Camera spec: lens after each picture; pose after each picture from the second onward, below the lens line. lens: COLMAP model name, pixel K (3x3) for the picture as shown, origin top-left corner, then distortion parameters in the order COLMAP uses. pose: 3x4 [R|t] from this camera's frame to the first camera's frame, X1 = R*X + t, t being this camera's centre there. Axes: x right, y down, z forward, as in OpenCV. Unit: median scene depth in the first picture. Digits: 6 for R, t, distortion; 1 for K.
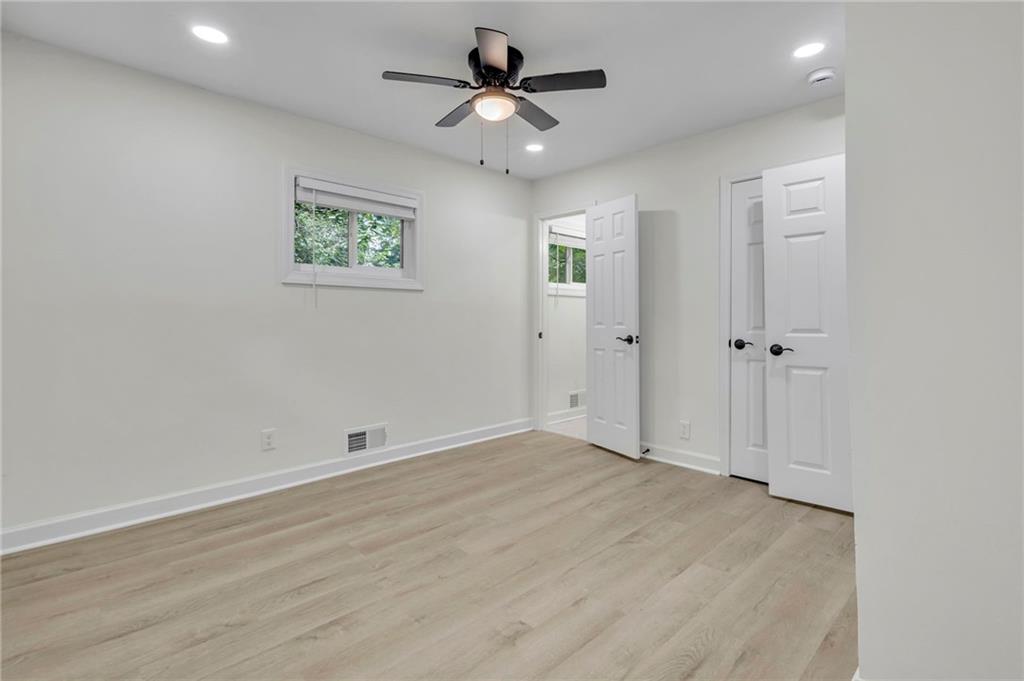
lens RADIAL K [[476.2, 0, 513.7], [0, 476.2, 326.4], [0, 0, 1]] dist [0.003003, -0.000142]
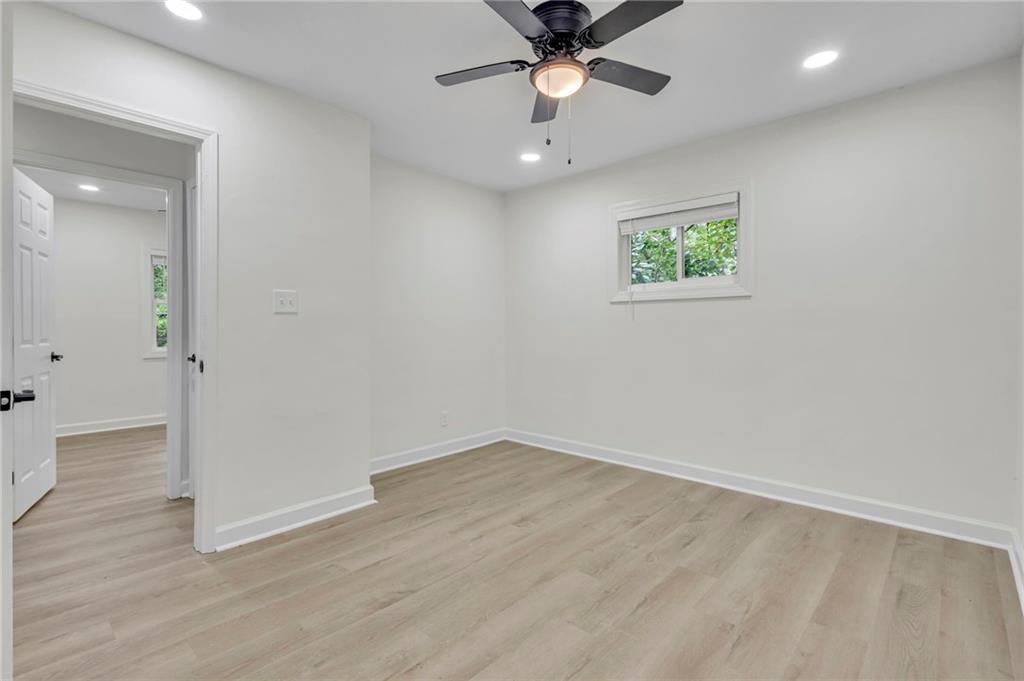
lens RADIAL K [[476.2, 0, 513.7], [0, 476.2, 326.4], [0, 0, 1]] dist [0.003003, -0.000142]
pose [[-0.998146, -0.002467, -0.060815, 0.106228], [-0.003422, 0.999872, 0.015618, -0.043950], [0.060769, 0.015797, -0.998027, 2.087396]]
